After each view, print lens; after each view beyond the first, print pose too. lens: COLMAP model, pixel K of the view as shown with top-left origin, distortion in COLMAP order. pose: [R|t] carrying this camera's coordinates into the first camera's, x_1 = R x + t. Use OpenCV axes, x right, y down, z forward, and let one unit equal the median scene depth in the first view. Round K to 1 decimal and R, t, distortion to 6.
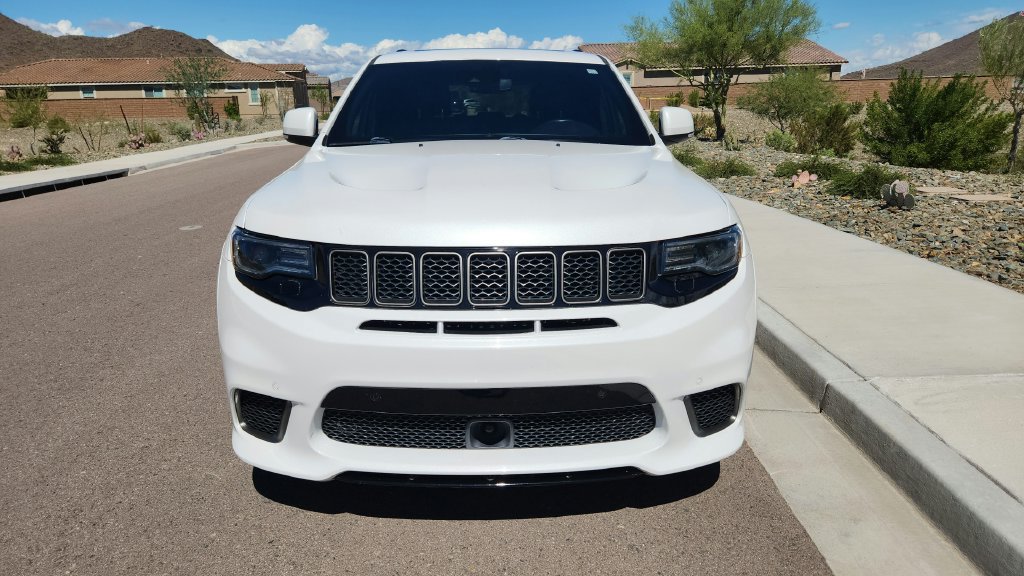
lens RADIAL K [[690.8, 0, 508.7], [0, 690.8, 286.5], [0, 0, 1]] dist [0.059157, -0.042070]
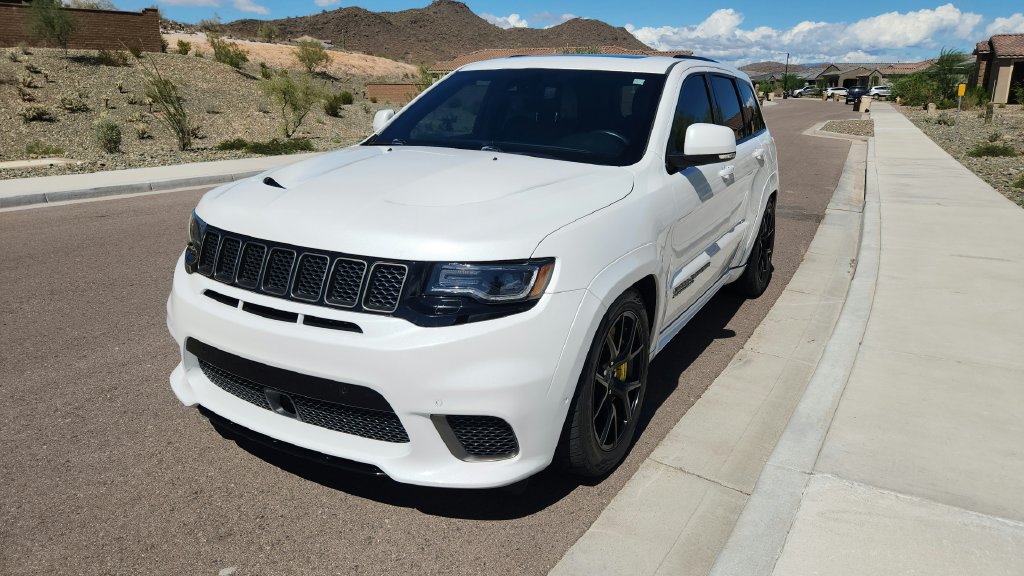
lens RADIAL K [[690.8, 0, 510.0], [0, 690.8, 289.5], [0, 0, 1]] dist [0.059157, -0.042070]
pose [[0.857625, 0.166744, -0.486494, 0.625187], [-0.155846, 0.985762, 0.063129, -0.081868], [0.490093, 0.021677, 0.871400, 0.120552]]
